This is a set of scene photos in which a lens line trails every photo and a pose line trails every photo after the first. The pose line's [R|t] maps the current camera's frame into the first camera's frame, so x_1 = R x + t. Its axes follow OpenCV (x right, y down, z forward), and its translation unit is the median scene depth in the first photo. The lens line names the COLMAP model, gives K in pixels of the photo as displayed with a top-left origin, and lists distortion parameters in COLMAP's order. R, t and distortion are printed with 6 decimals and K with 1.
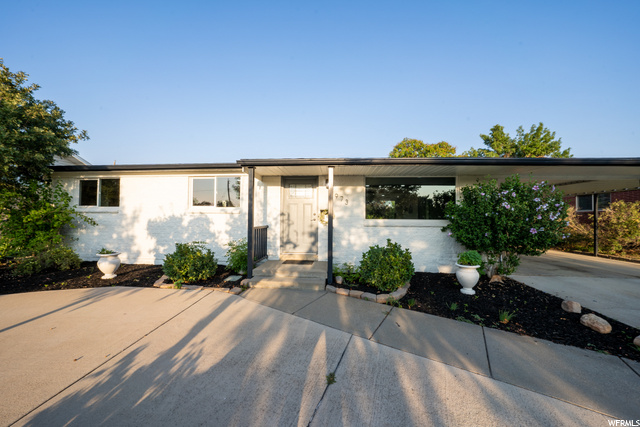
lens RADIAL K [[221.2, 0, 322.4], [0, 221.2, 213.9], [0, 0, 1]] dist [-0.028595, 0.006544]
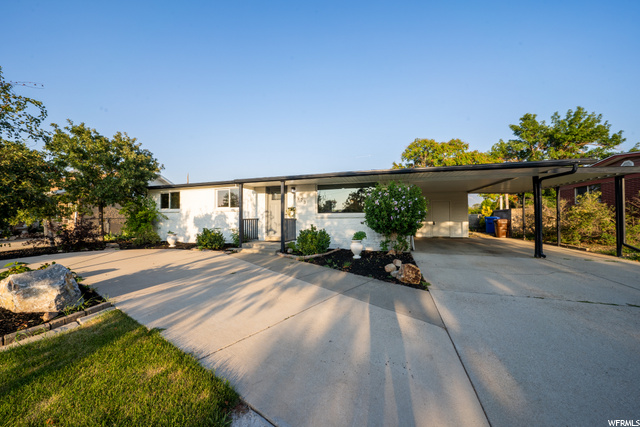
lens RADIAL K [[221.2, 0, 322.4], [0, 221.2, 213.9], [0, 0, 1]] dist [-0.028595, 0.006544]
pose [[0.972859, -0.016436, -0.230814, 0.564974], [0.017202, 0.999851, 0.001307, 0.023595], [0.230758, -0.005242, 0.972997, -0.423739]]
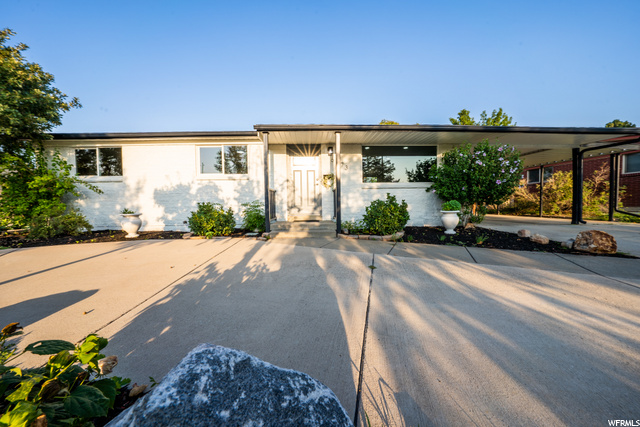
lens RADIAL K [[221.2, 0, 322.4], [0, 221.2, 213.9], [0, 0, 1]] dist [-0.028595, 0.006544]
pose [[0.993214, -0.030975, 0.112101, -0.140337], [0.024438, 0.997945, 0.059231, 0.107508], [-0.113705, -0.056089, 0.991930, -0.113181]]
